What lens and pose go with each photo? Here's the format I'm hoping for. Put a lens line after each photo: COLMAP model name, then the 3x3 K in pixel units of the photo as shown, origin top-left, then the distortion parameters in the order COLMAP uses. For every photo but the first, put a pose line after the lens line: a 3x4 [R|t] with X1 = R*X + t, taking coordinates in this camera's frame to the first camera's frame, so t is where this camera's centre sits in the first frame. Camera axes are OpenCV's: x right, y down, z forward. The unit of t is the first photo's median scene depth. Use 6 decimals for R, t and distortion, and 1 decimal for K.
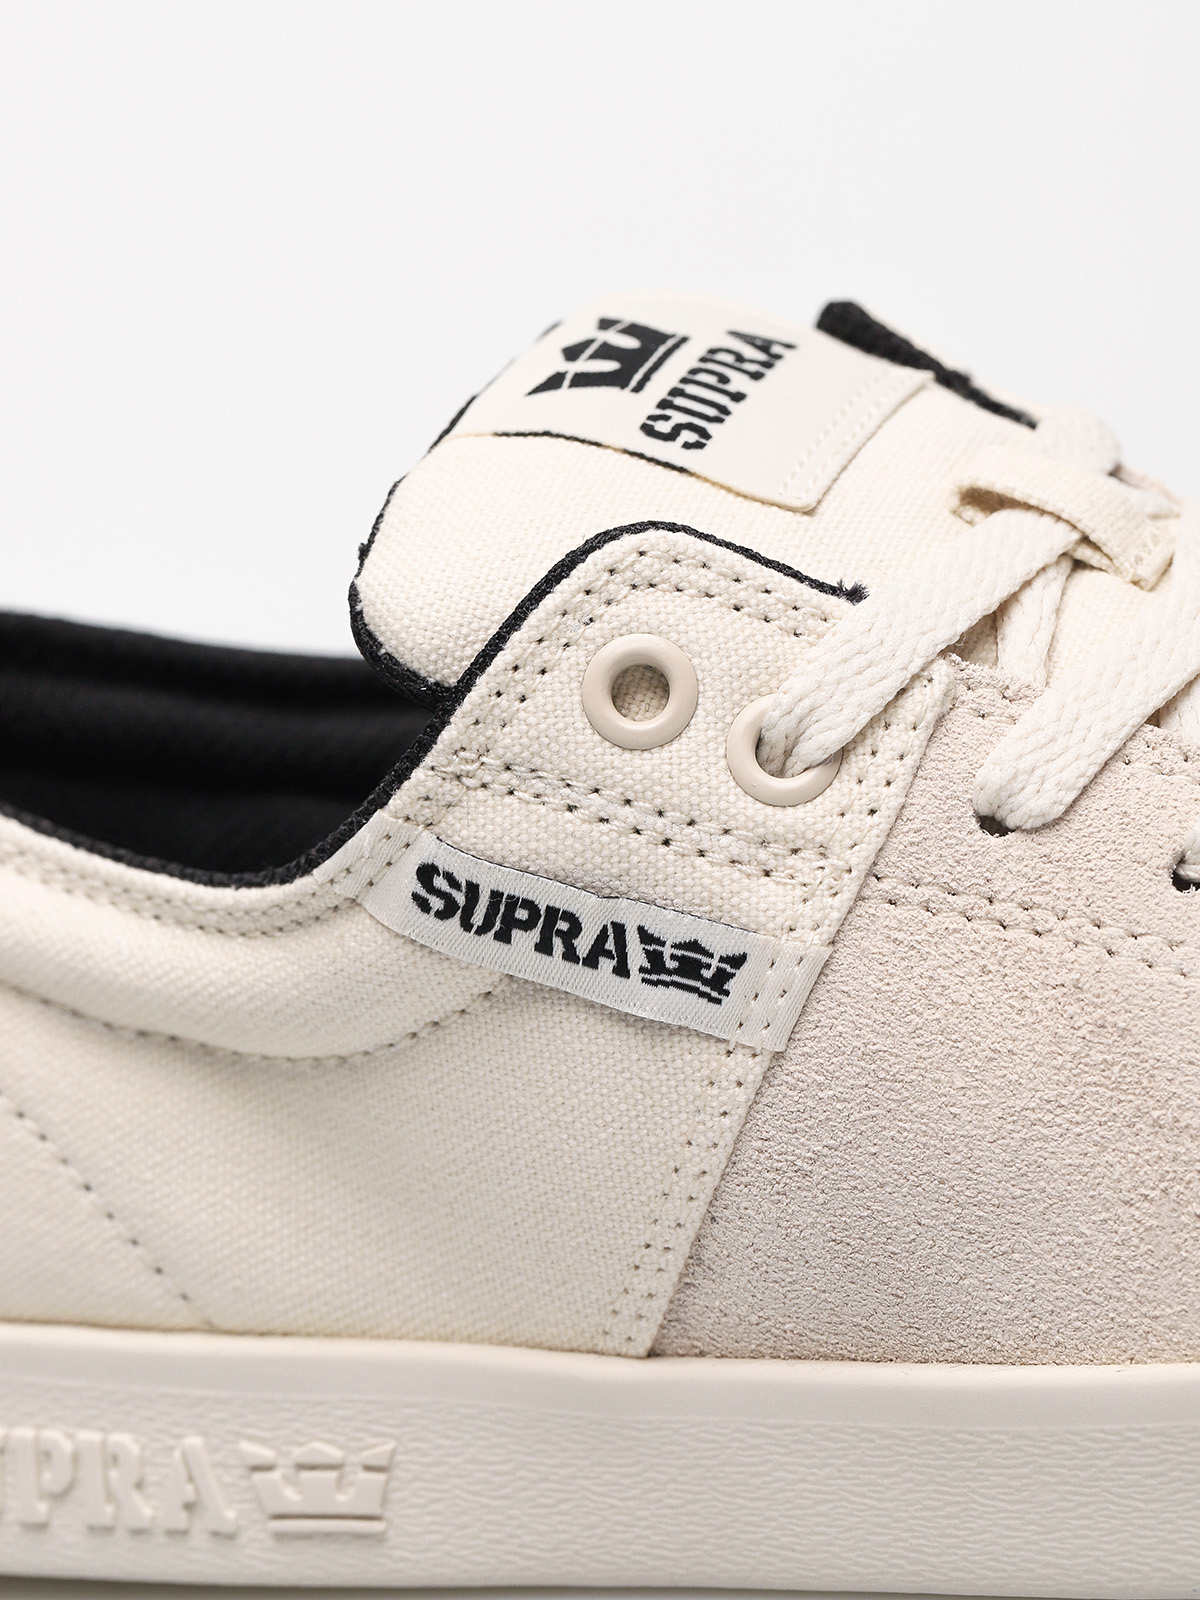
lens RADIAL K [[6378.4, 0, 599.6], [0, 6378.4, 798.5], [0, 0, 1]] dist [-0.034134, 0.000000]
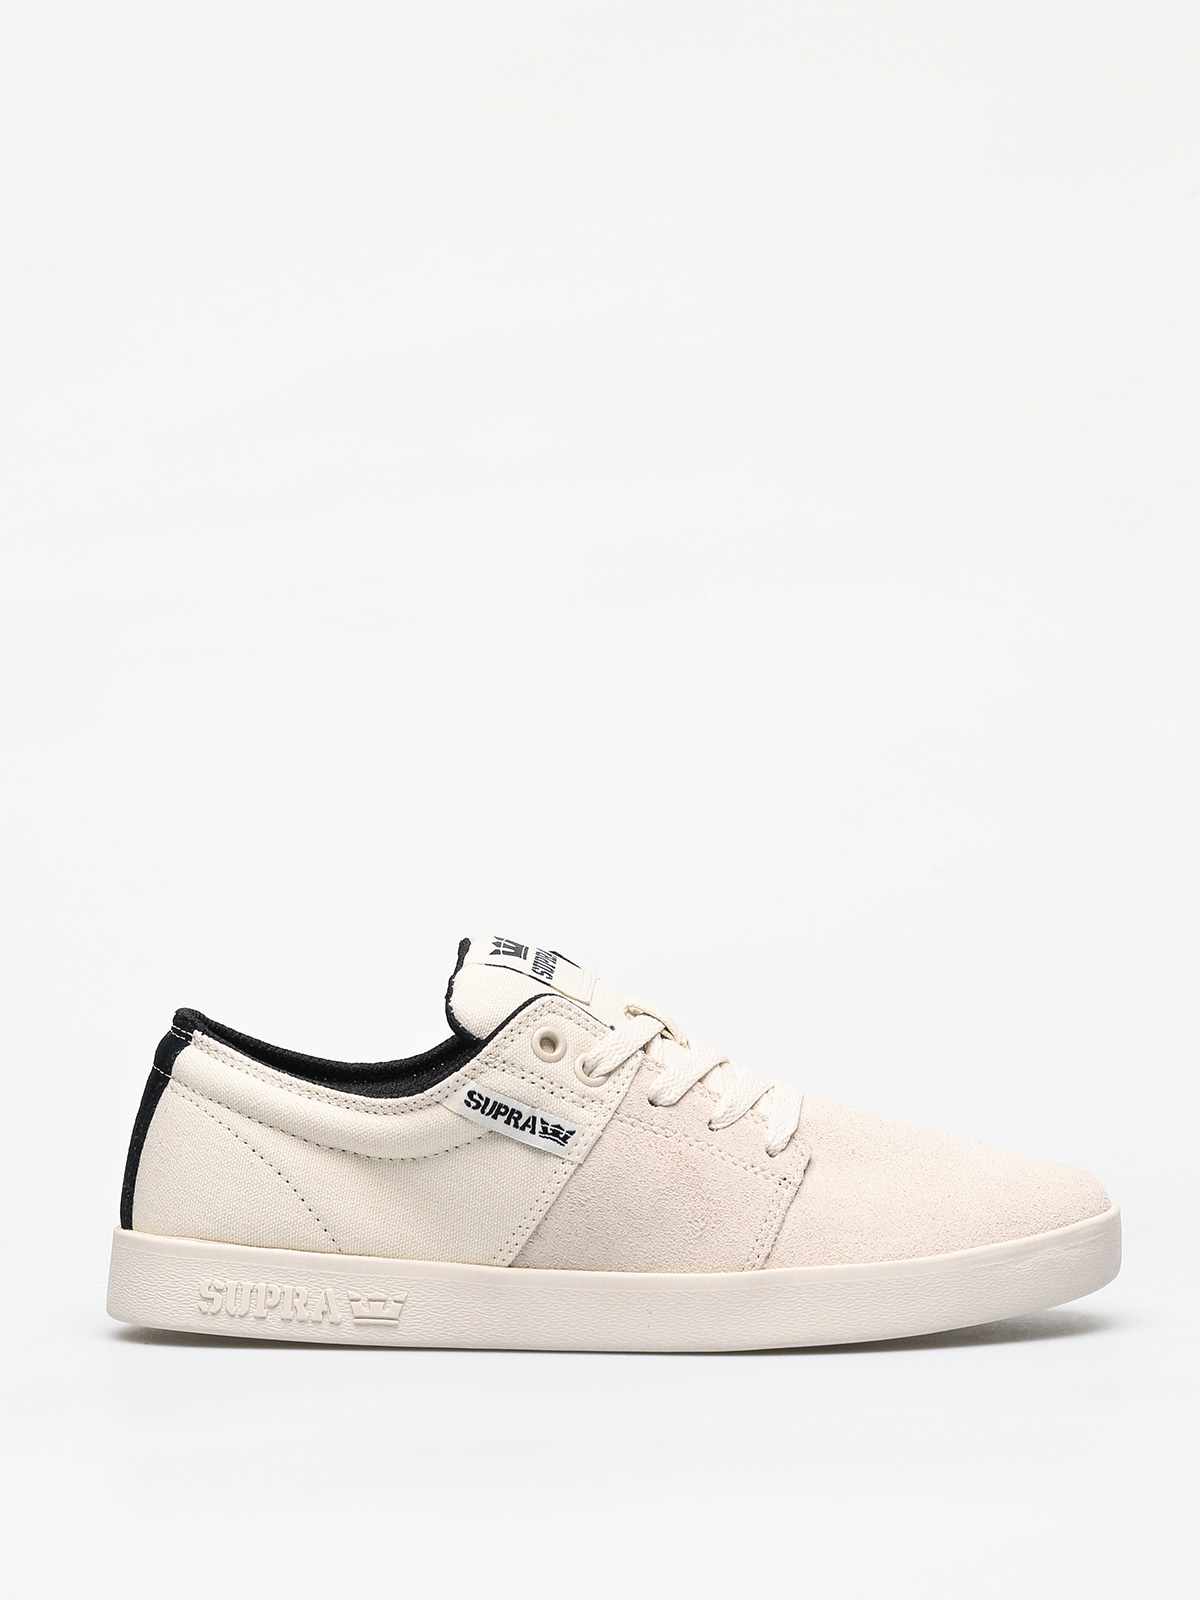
lens RADIAL K [[6378.4, 0, 600.3], [0, 6378.4, 800.5], [0, 0, 1]] dist [-0.034134, 0.000000]
pose [[0.936095, 0.171865, 0.306900, -0.943102], [-0.105599, 0.969571, -0.220866, 0.550915], [-0.335521, 0.174343, 0.925759, -1.905650]]
